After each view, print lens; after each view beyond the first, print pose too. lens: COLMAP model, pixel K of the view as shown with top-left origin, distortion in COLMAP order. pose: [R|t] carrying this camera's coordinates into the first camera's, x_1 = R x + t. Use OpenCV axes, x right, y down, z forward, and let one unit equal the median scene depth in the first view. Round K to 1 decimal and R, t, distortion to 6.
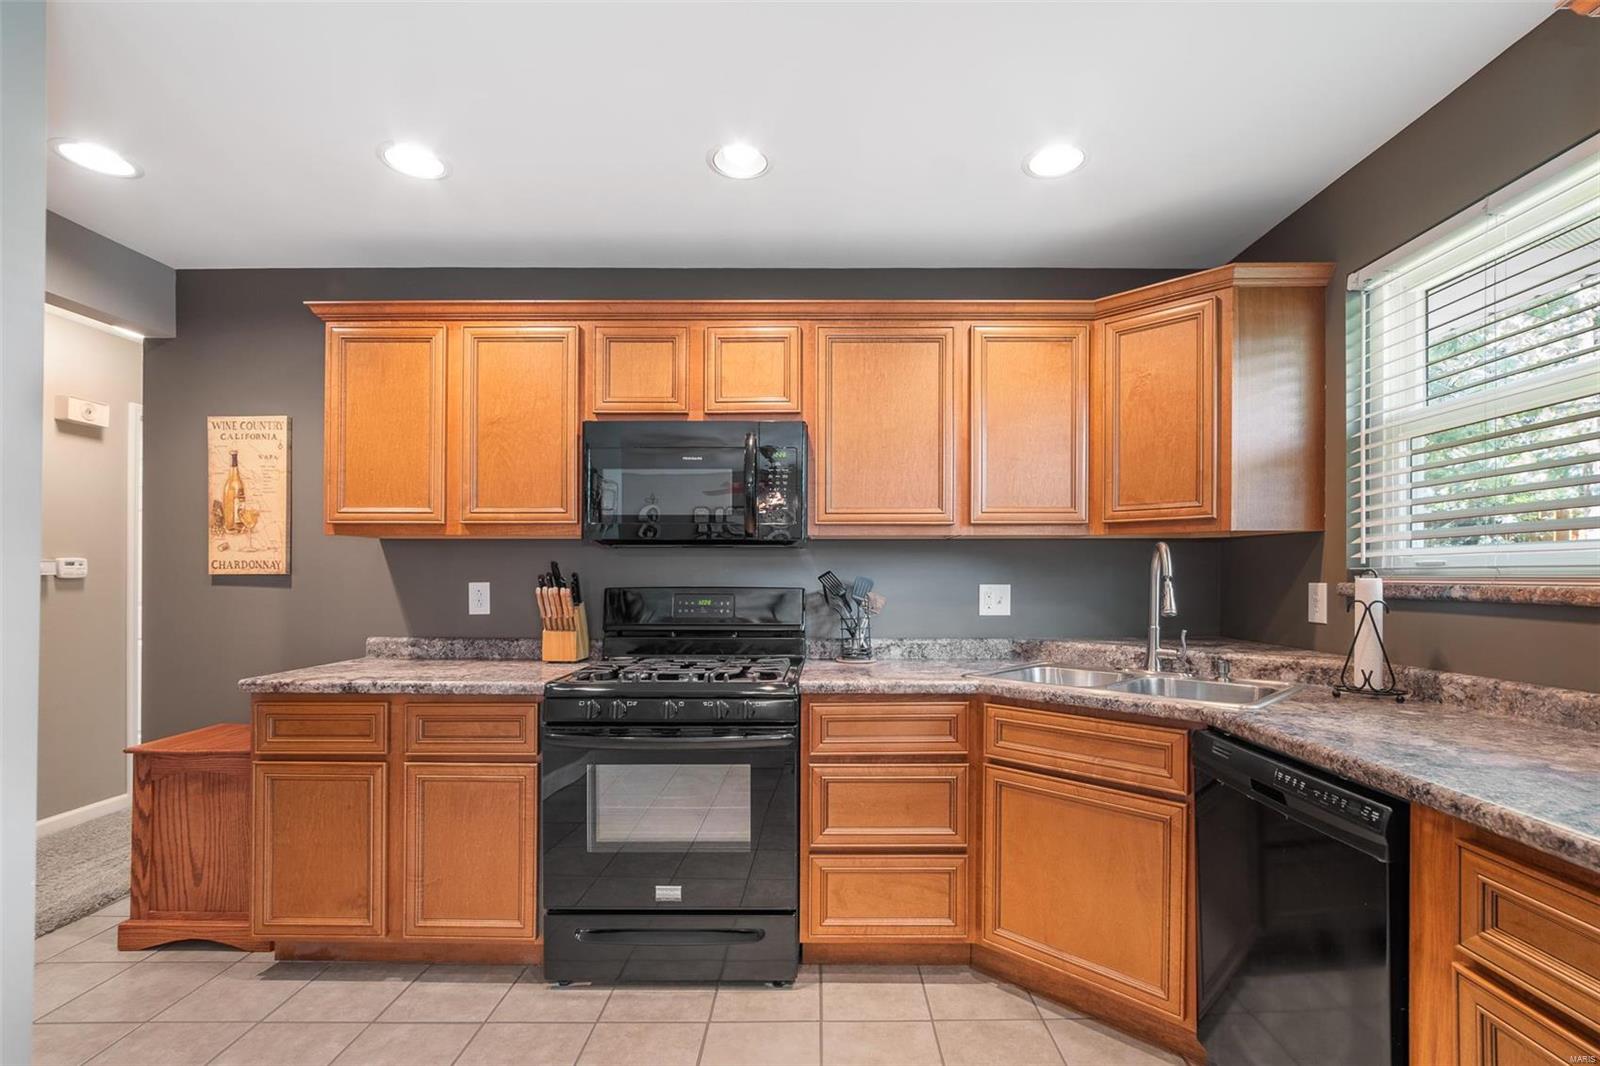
lens RADIAL K [[731.2, 0, 810.5], [0, 731.2, 575.9], [0, 0, 1]] dist [-0.010495, 0.000198]
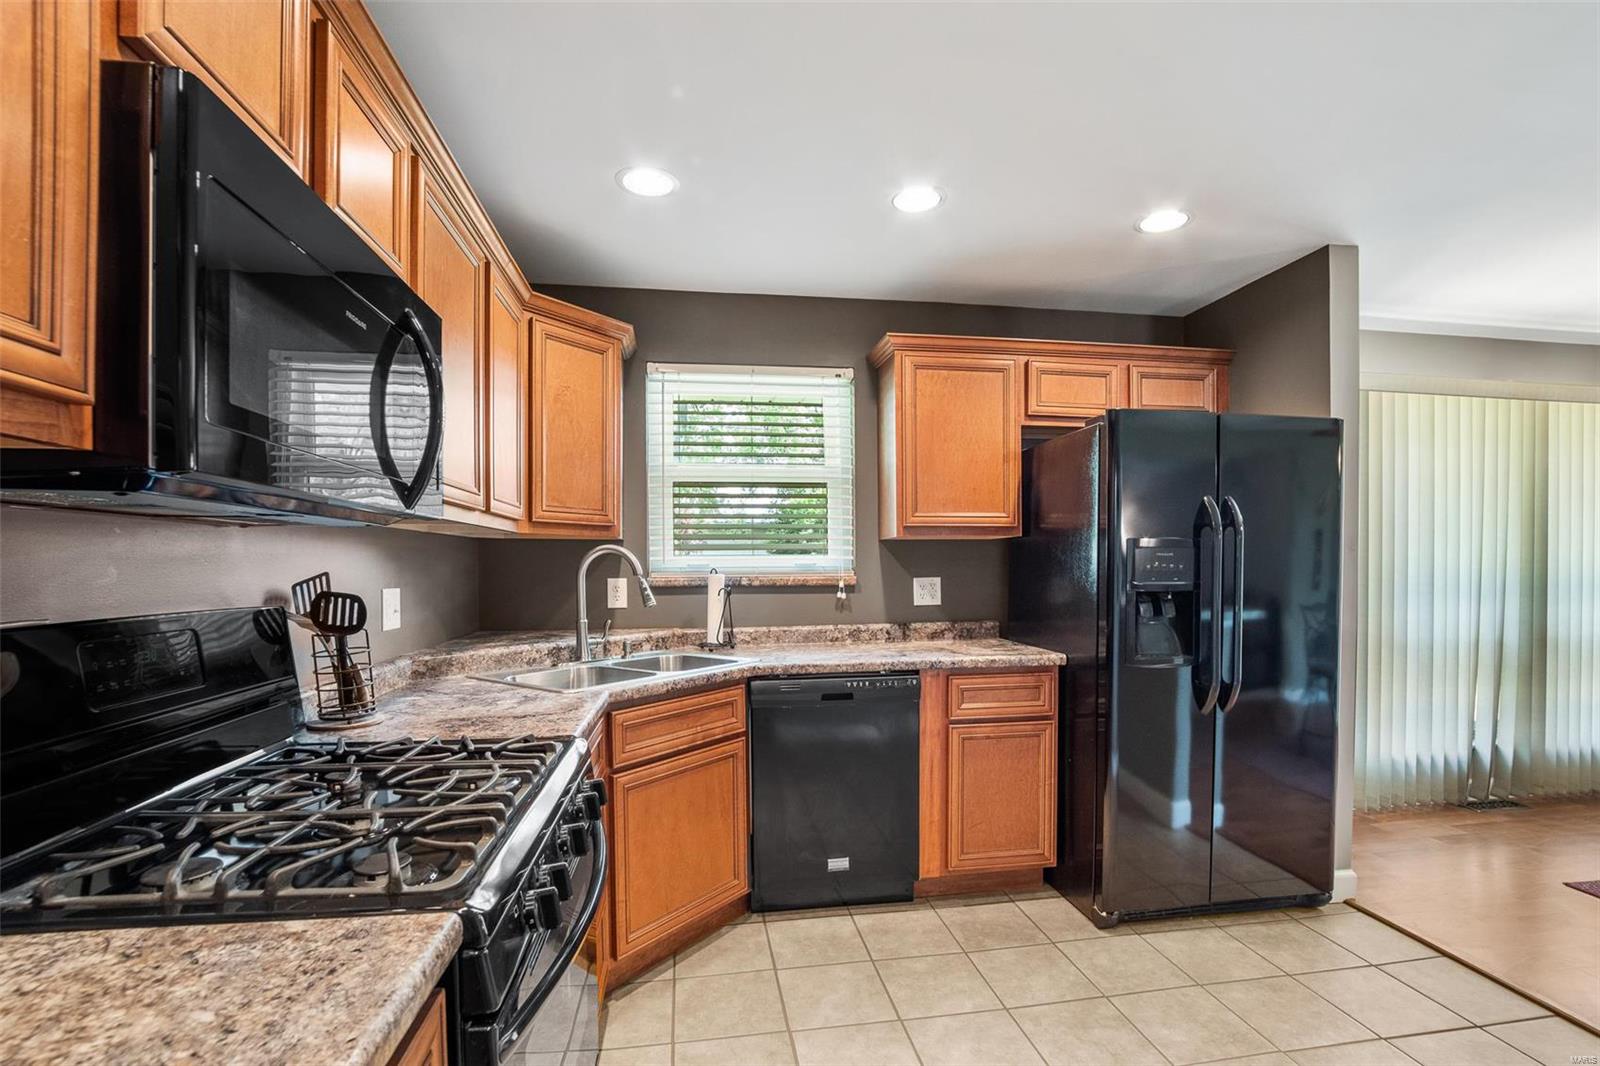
lens RADIAL K [[731.2, 0, 810.5], [0, 731.2, 575.9], [0, 0, 1]] dist [-0.010495, 0.000198]
pose [[-0.158979, -0.014451, 0.987176, -0.694989], [0.003037, 0.999881, 0.015126, -0.014127], [-0.987277, 0.005403, -0.158917, 0.850963]]
